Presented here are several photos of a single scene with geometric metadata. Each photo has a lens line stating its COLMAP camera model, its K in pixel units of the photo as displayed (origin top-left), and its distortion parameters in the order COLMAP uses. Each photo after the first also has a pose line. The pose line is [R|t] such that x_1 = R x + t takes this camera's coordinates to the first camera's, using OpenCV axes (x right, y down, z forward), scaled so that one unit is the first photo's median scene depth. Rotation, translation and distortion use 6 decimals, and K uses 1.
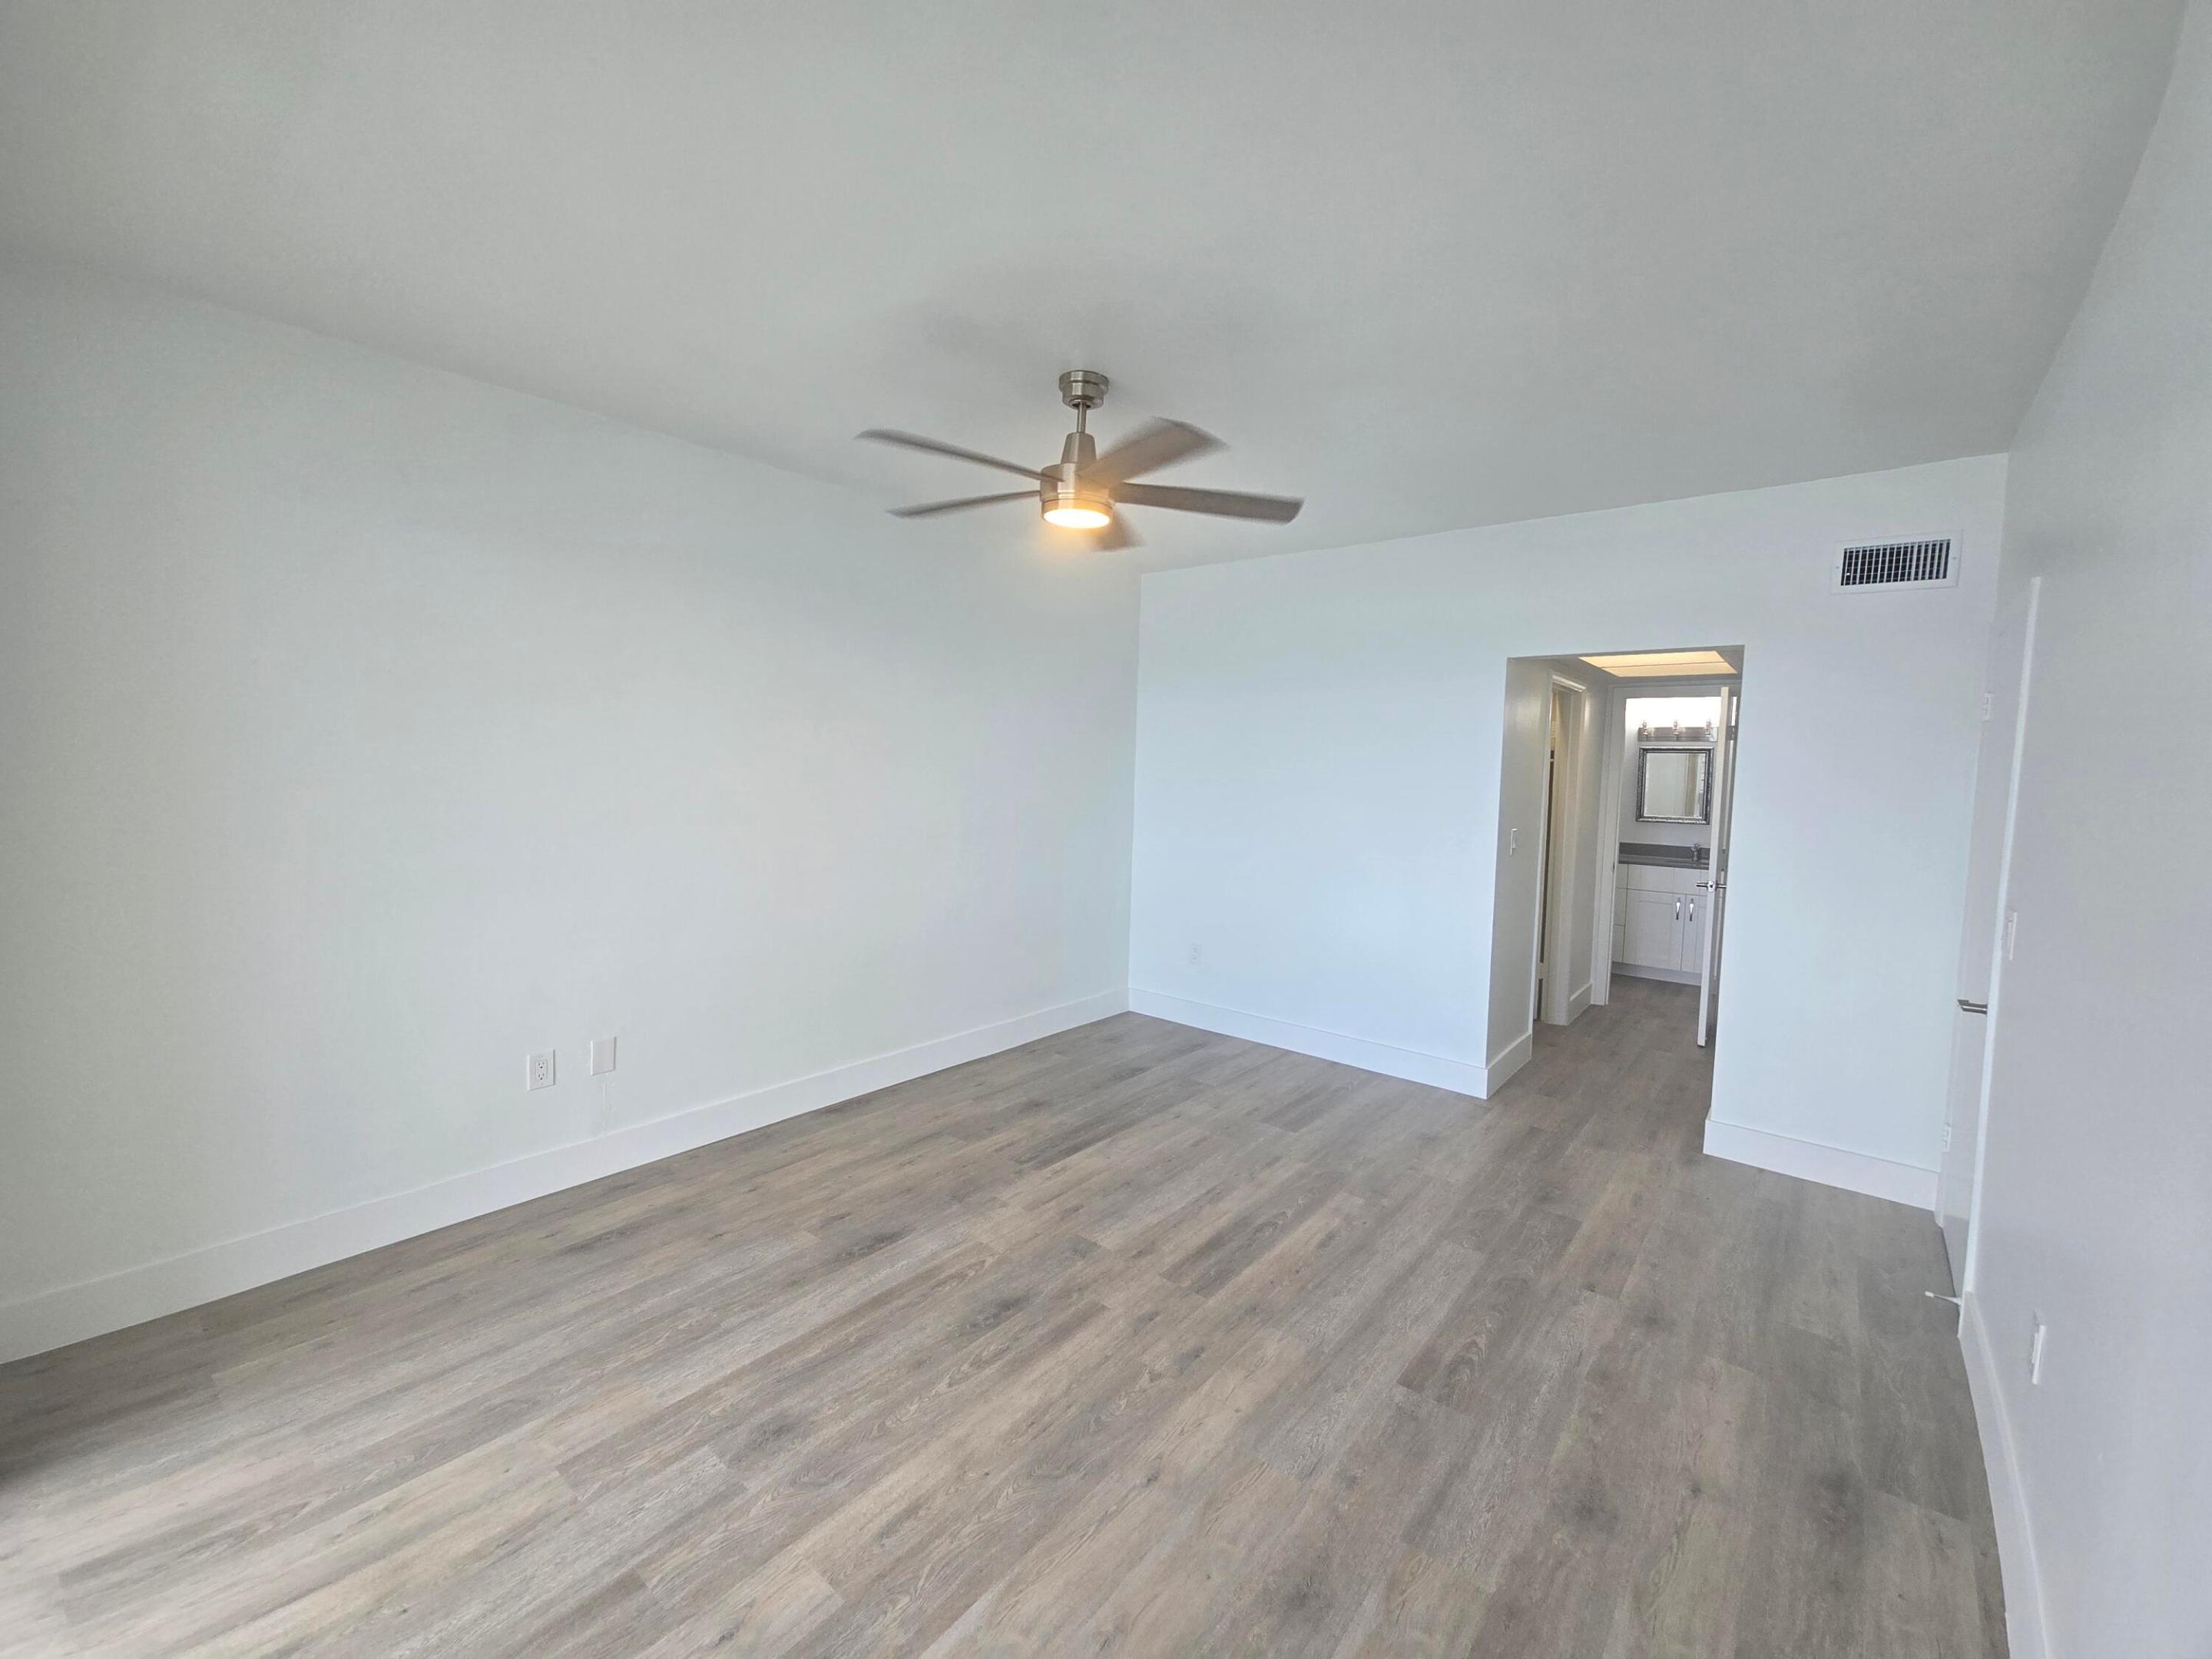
lens RADIAL K [[895.7, 0, 1116.2], [0, 895.7, 819.0], [0, 0, 1]] dist [-0.006235, -0.000521]
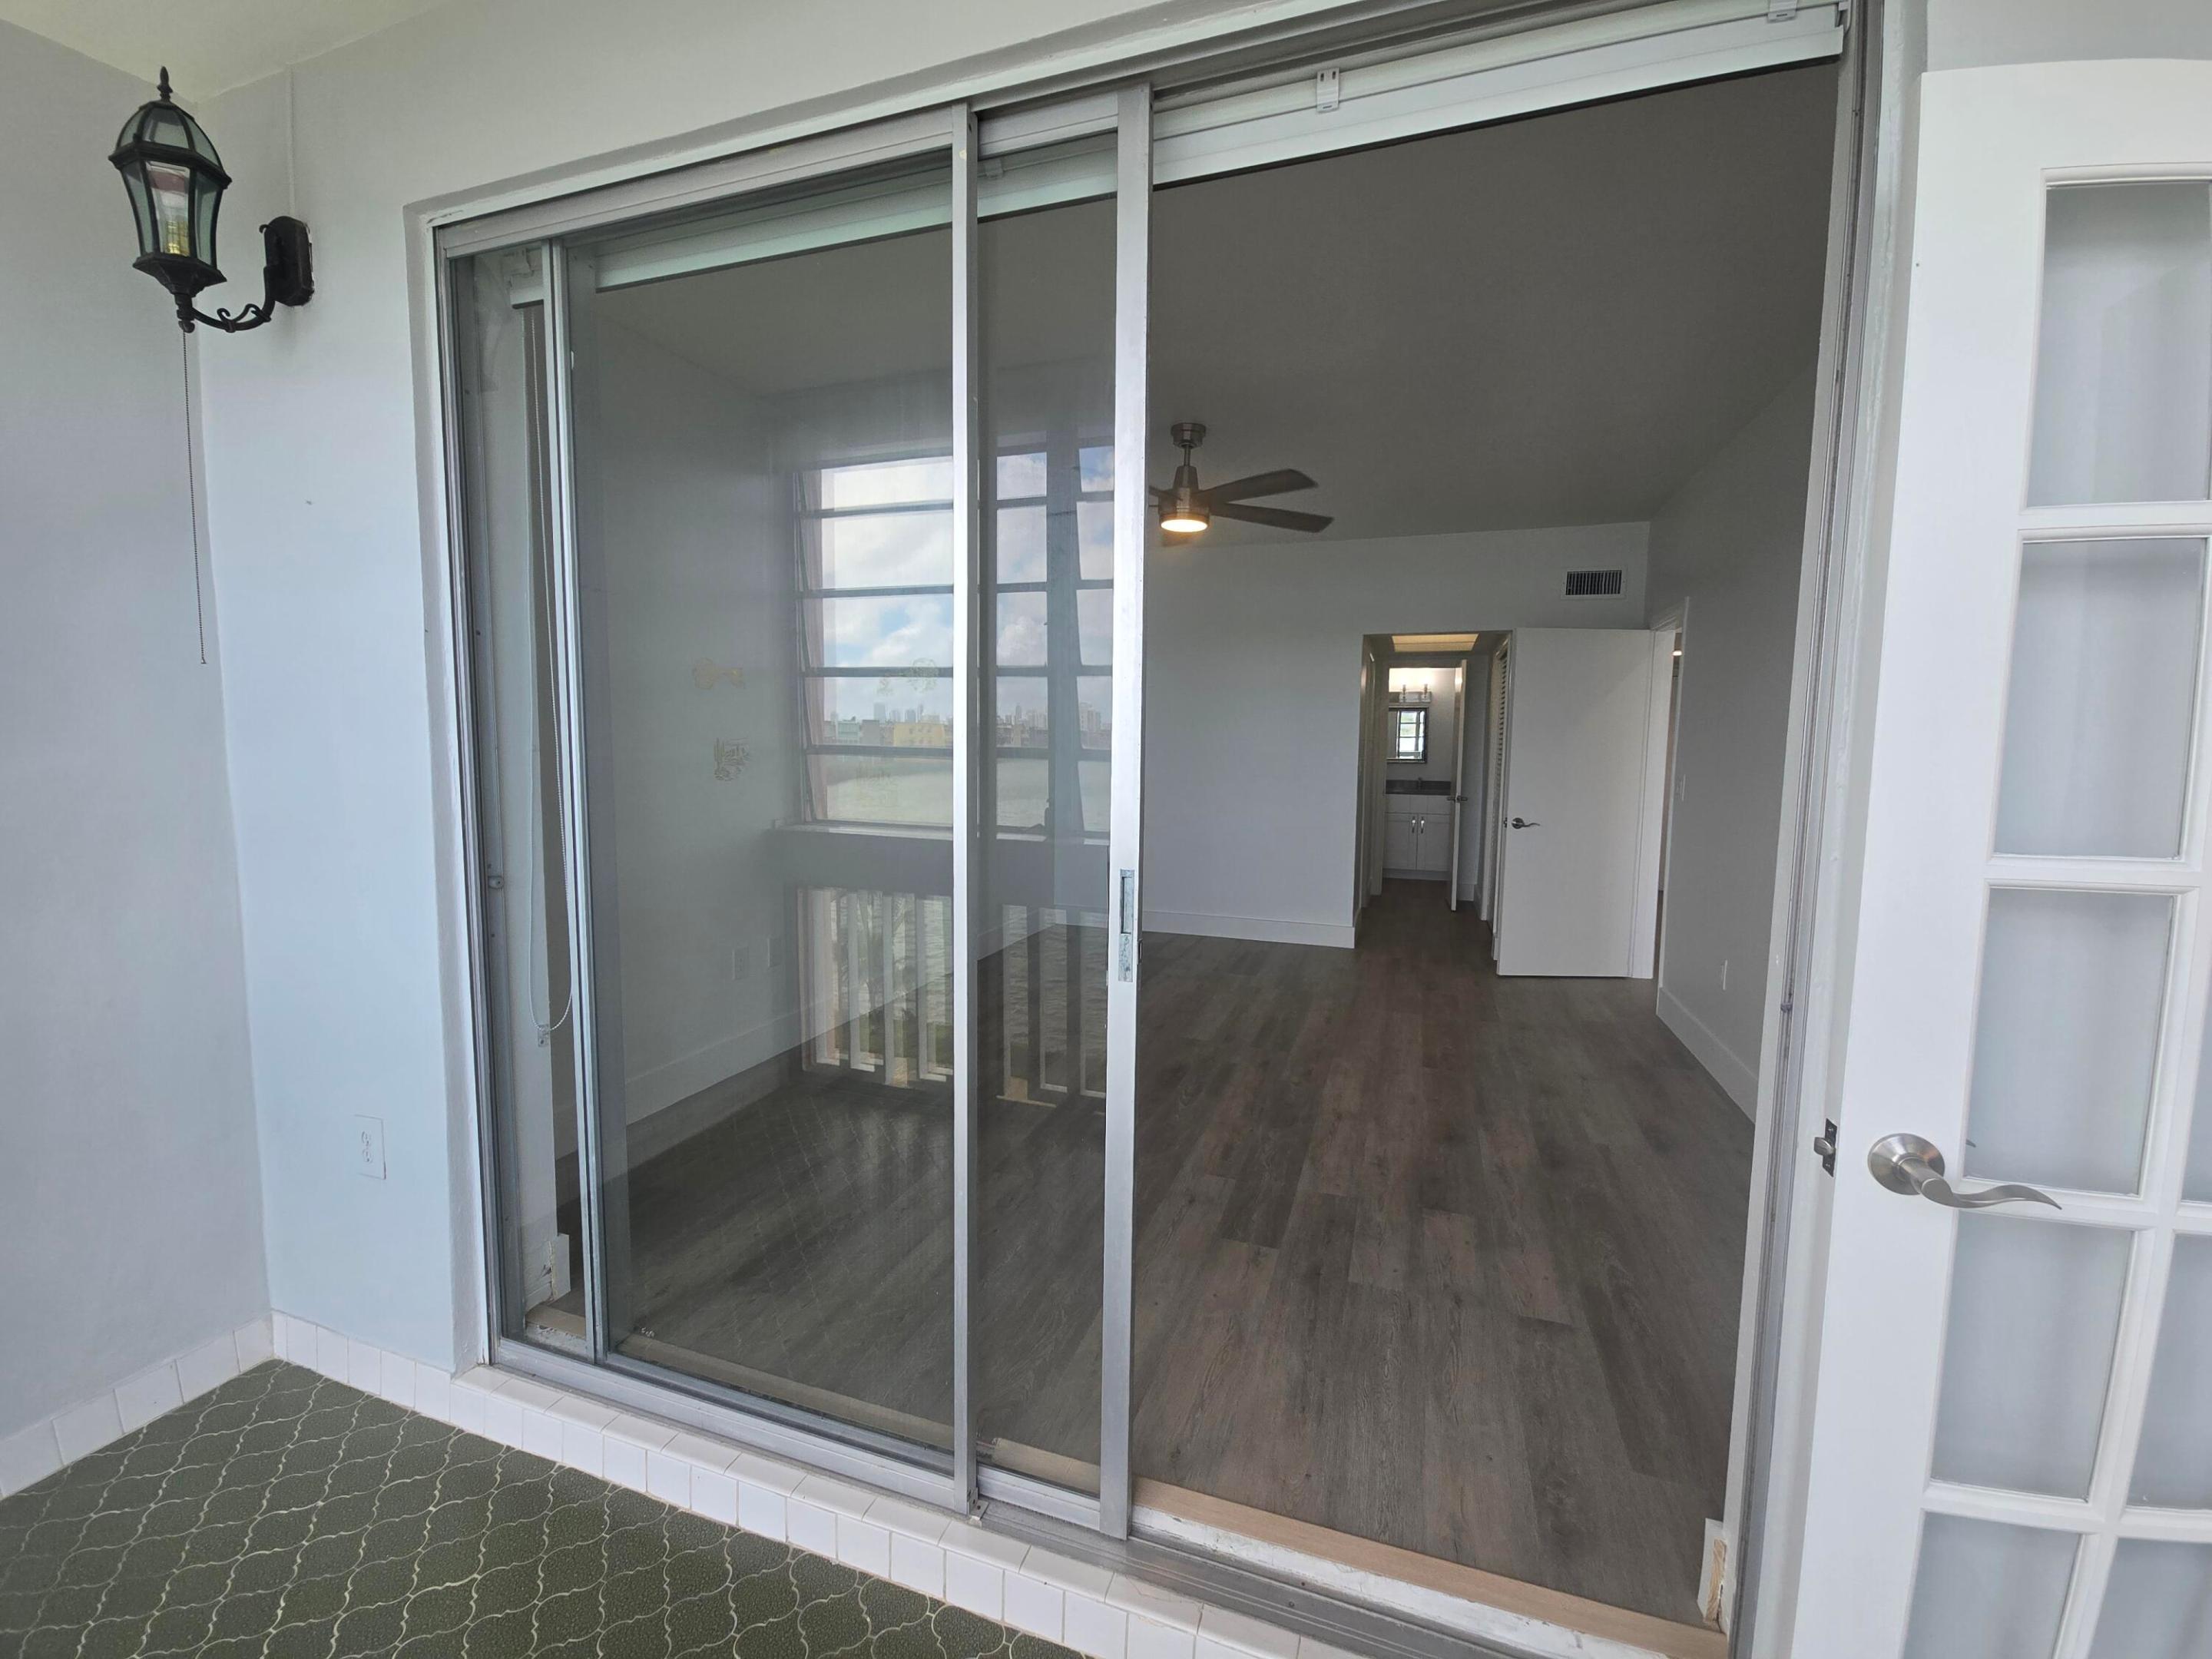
lens RADIAL K [[911.9, 0, 1094.3], [0, 911.9, 826.8], [0, 0, 1]] dist [-0.001038, -0.000072]
pose [[0.940710, -0.040836, 0.336745, -0.605076], [0.027840, 0.998673, 0.043332, 0.062978], [-0.338068, -0.031387, 0.940598, -0.287833]]
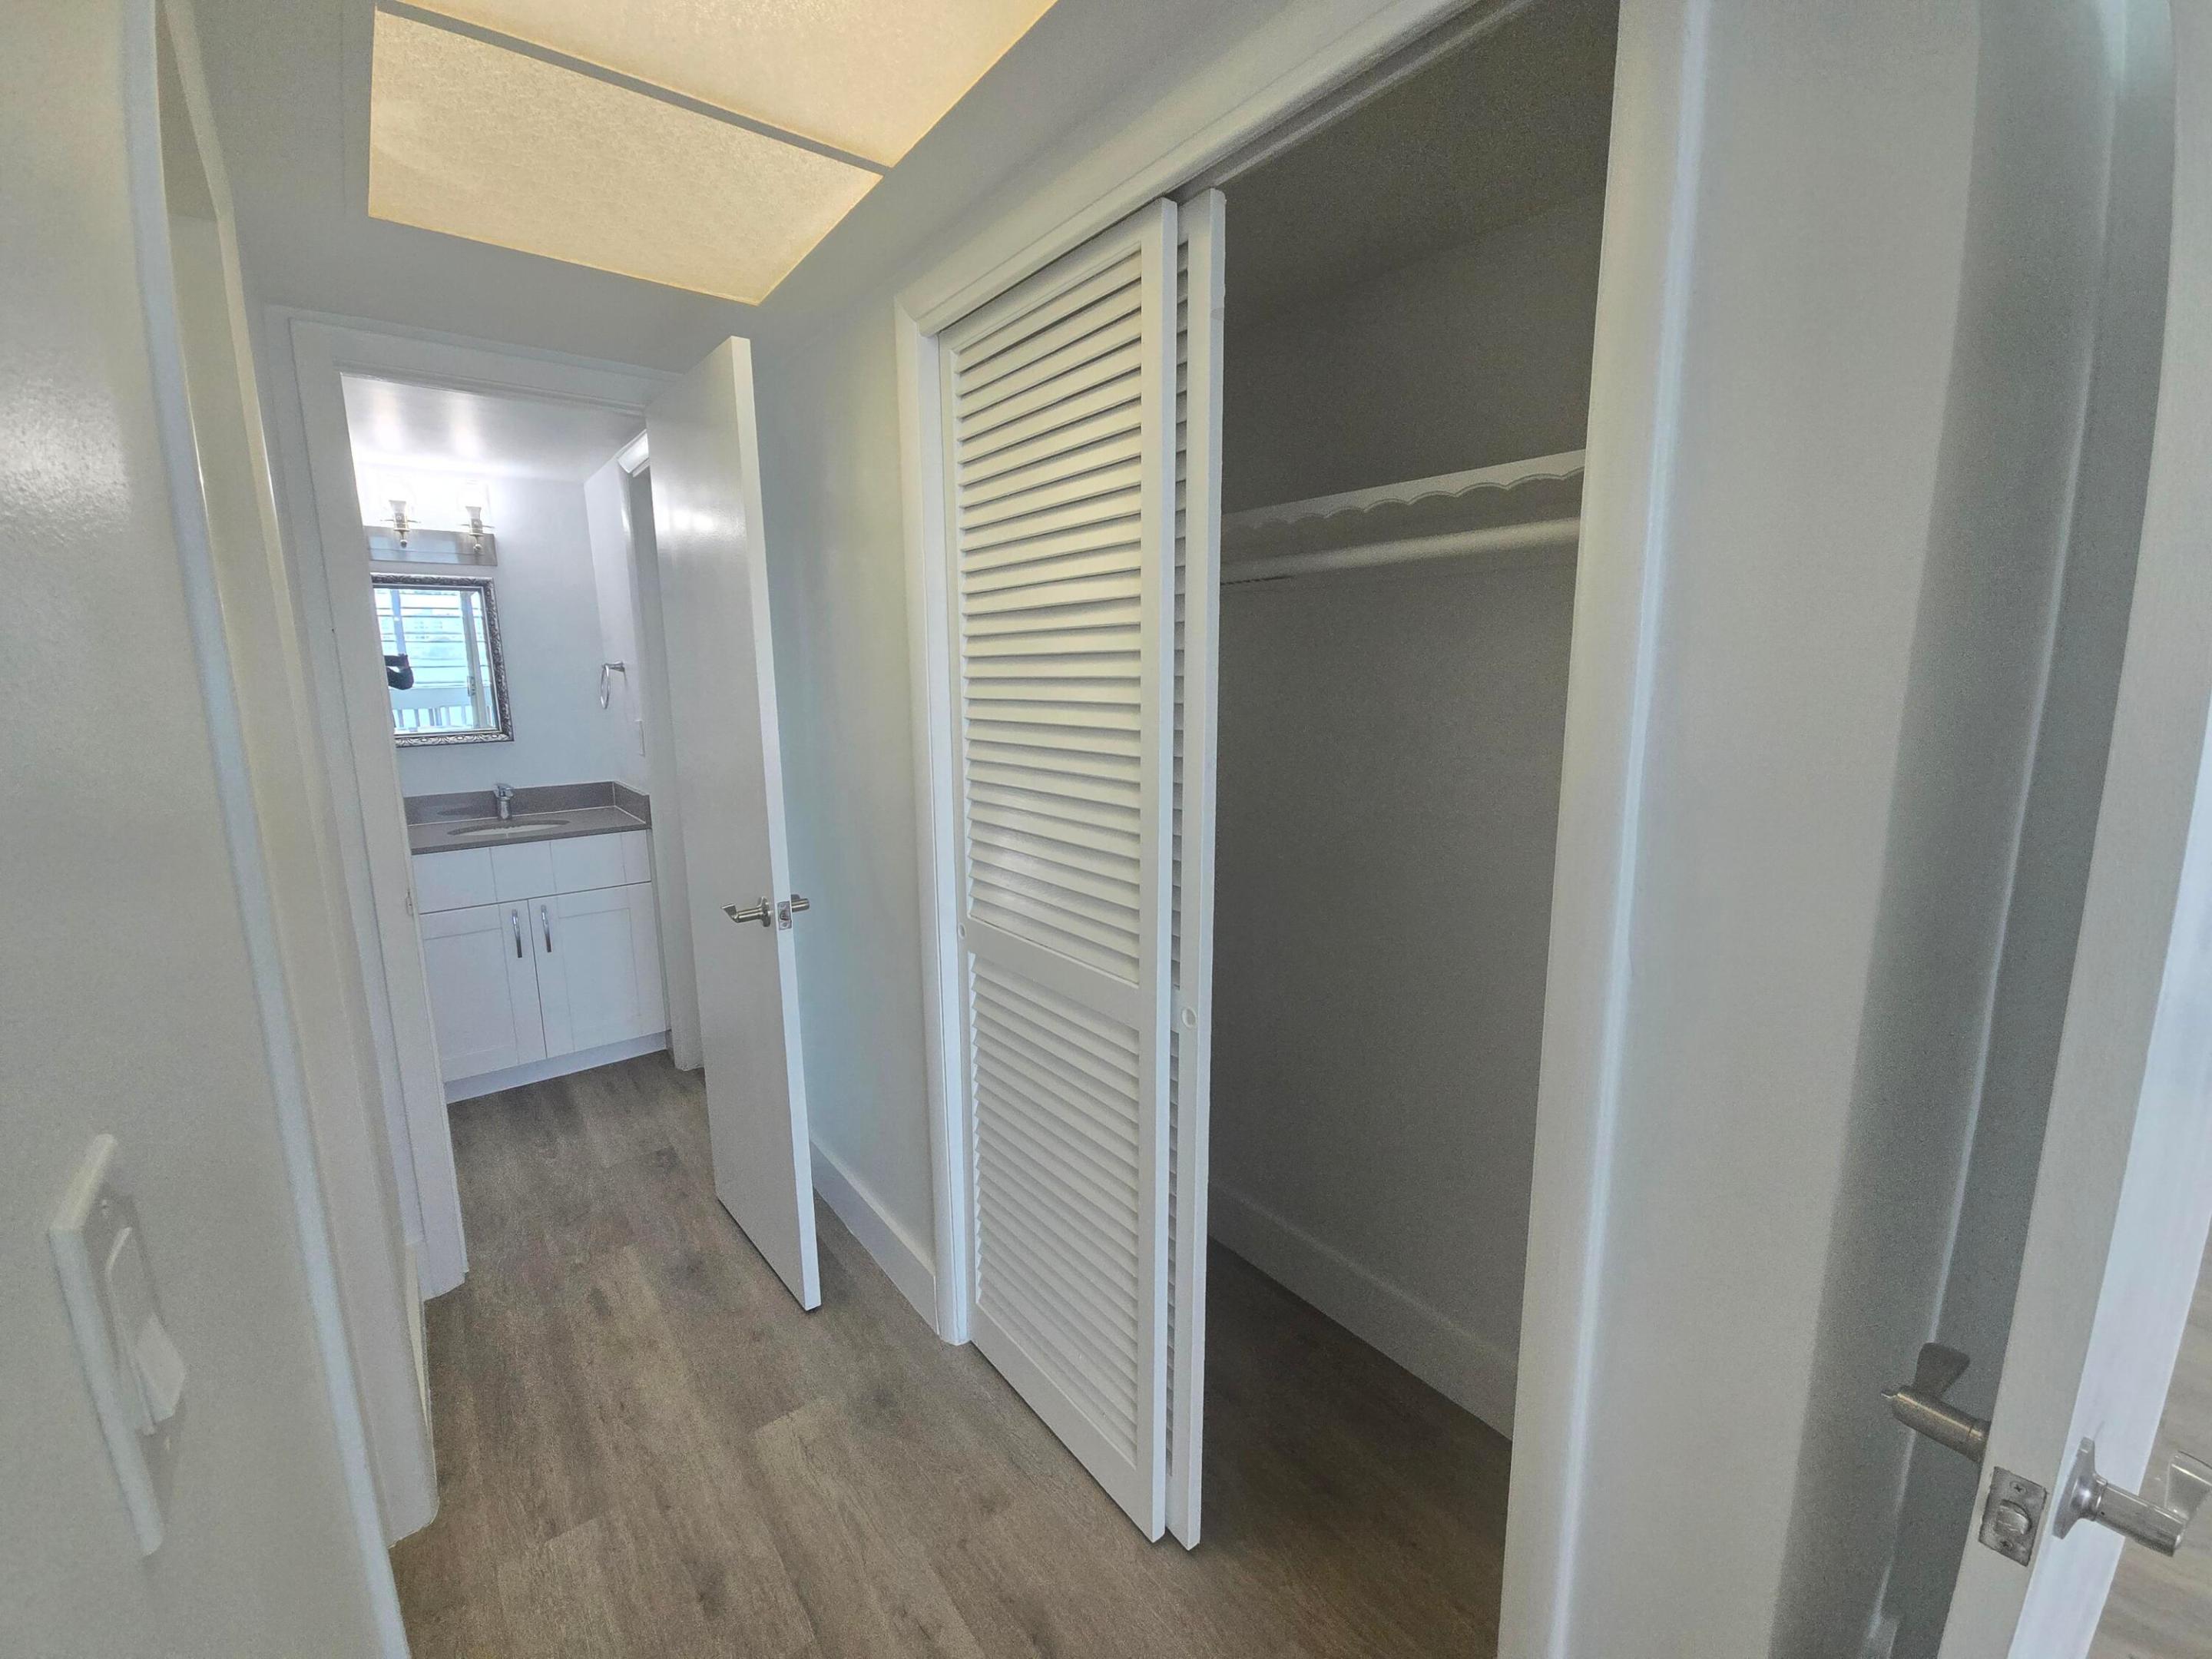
lens RADIAL K [[895.7, 0, 1116.2], [0, 895.7, 819.0], [0, 0, 1]] dist [-0.006235, -0.000521]
pose [[0.189532, -0.167636, 0.967458, 0.509605], [0.100077, 0.983484, 0.150807, 0.019821], [-0.976761, 0.068238, 0.203179, 1.231193]]
